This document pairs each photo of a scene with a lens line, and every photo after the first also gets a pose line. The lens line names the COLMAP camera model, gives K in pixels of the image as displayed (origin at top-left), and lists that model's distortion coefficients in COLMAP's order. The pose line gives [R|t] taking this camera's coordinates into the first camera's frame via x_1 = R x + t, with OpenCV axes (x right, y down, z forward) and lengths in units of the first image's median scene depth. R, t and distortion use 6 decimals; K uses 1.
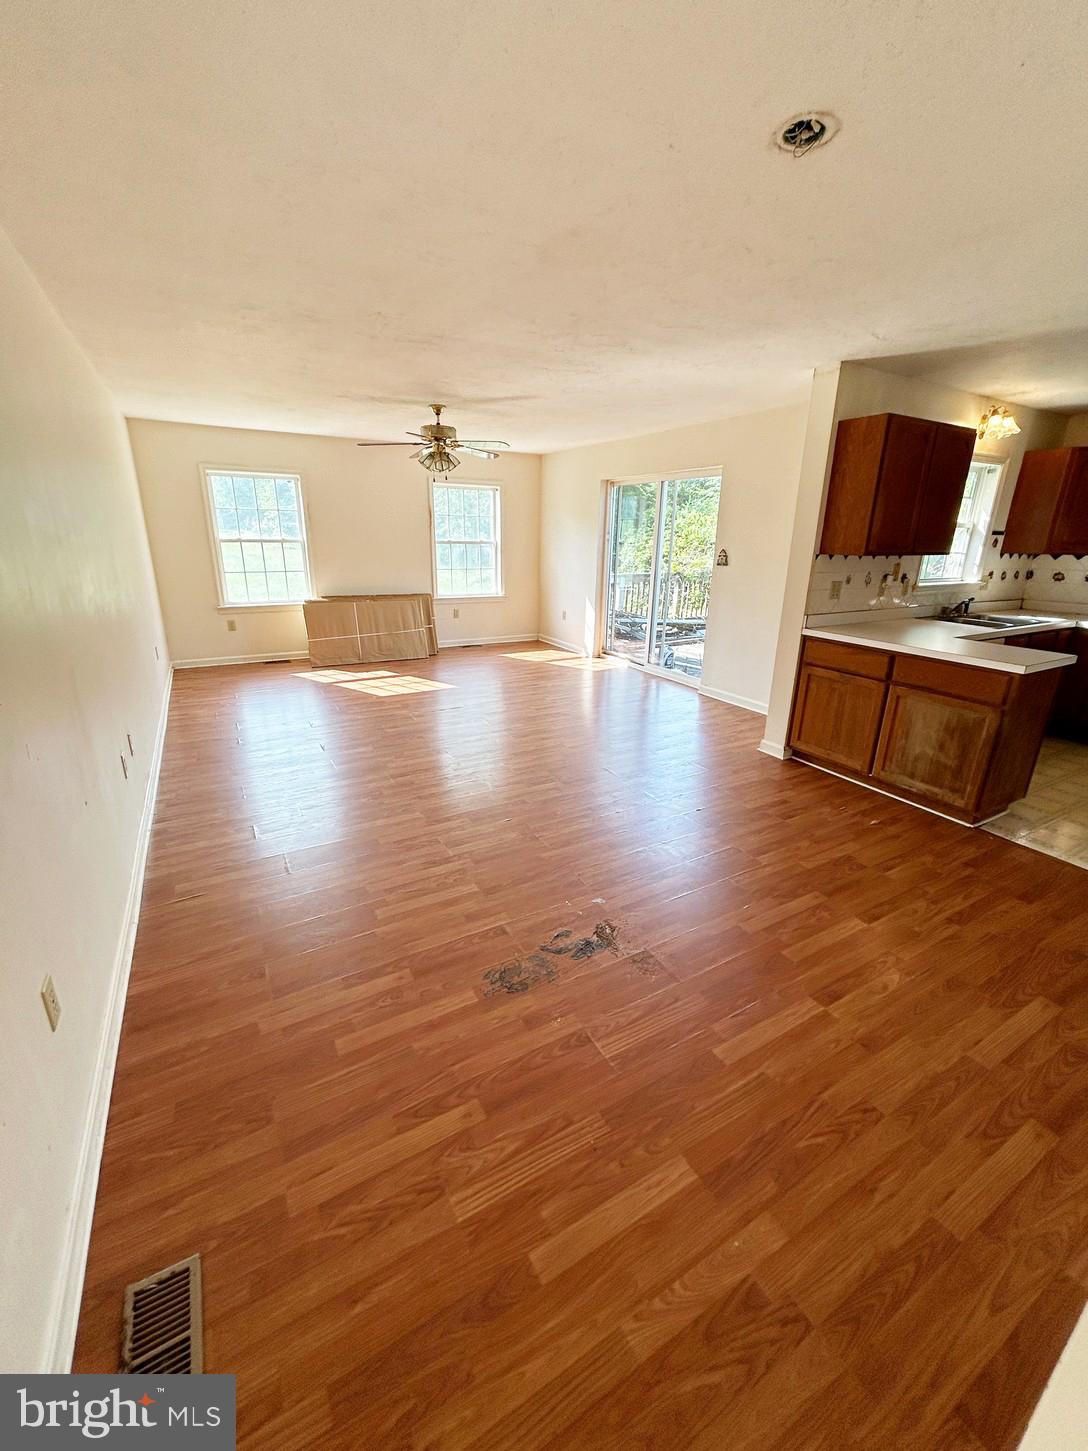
lens RADIAL K [[584.7, 0, 543.8], [0, 584.7, 727.1], [0, 0, 1]] dist [0.001132, 0.000244]
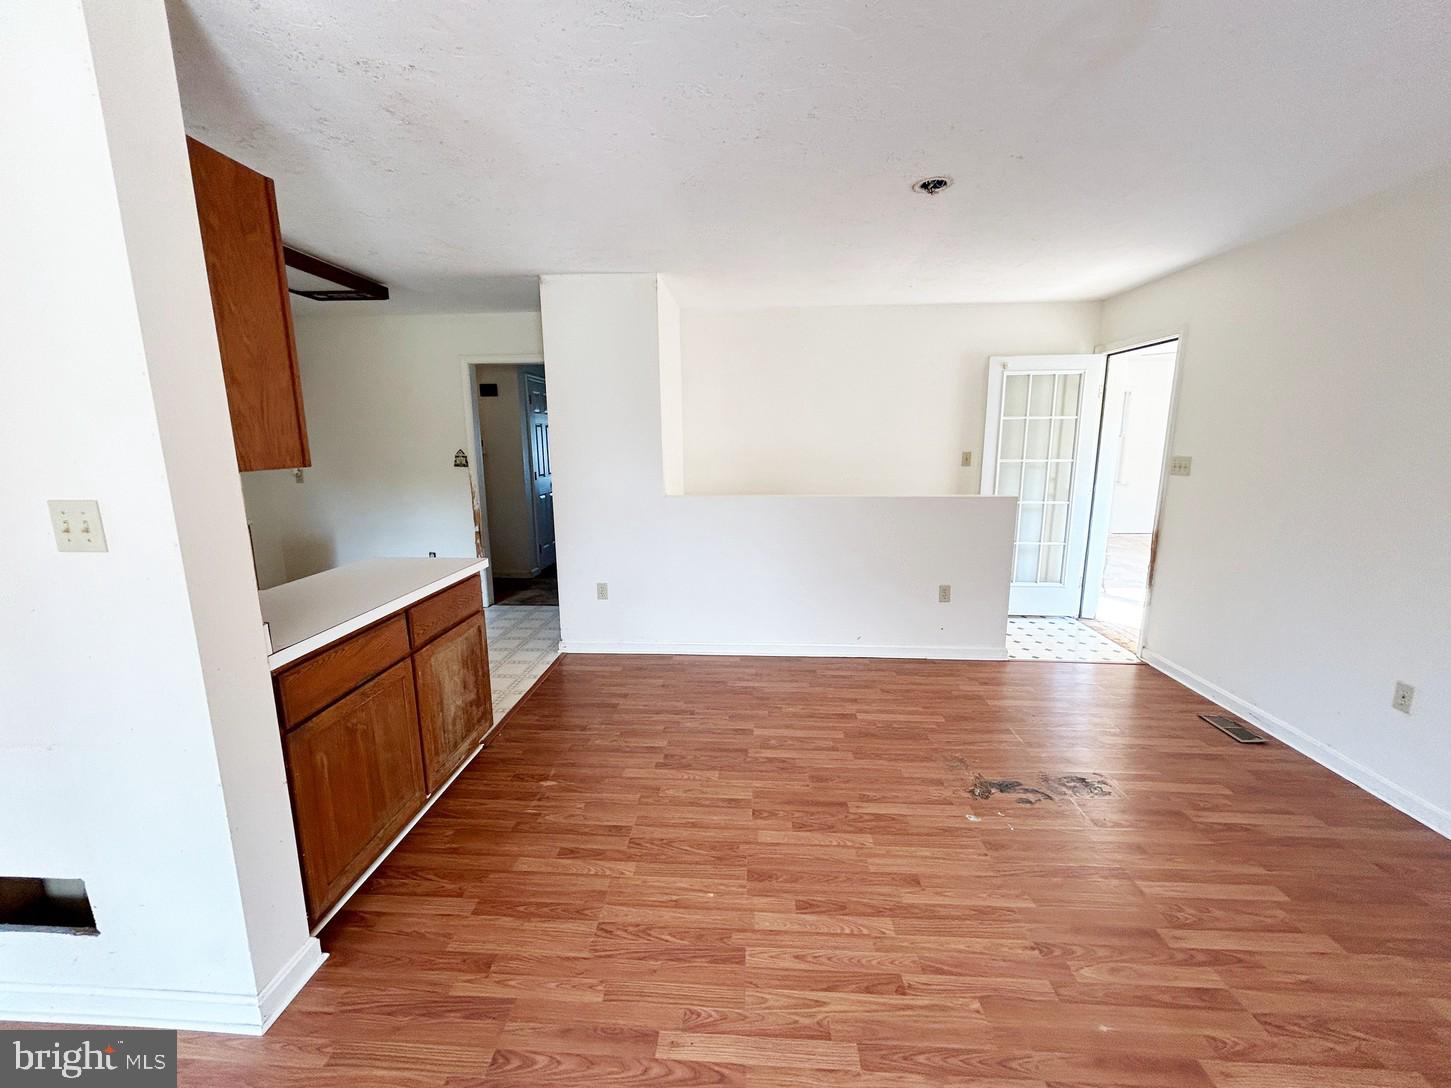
lens RADIAL K [[584.7, 0, 723.6], [0, 584.7, 543.0], [0, 0, 1]] dist [0.001132, 0.000244]
pose [[-0.838928, -0.115354, 0.531877, -0.013504], [0.158645, 0.883006, 0.441737, -0.497322], [-0.520607, 0.454965, -0.722478, 1.499974]]
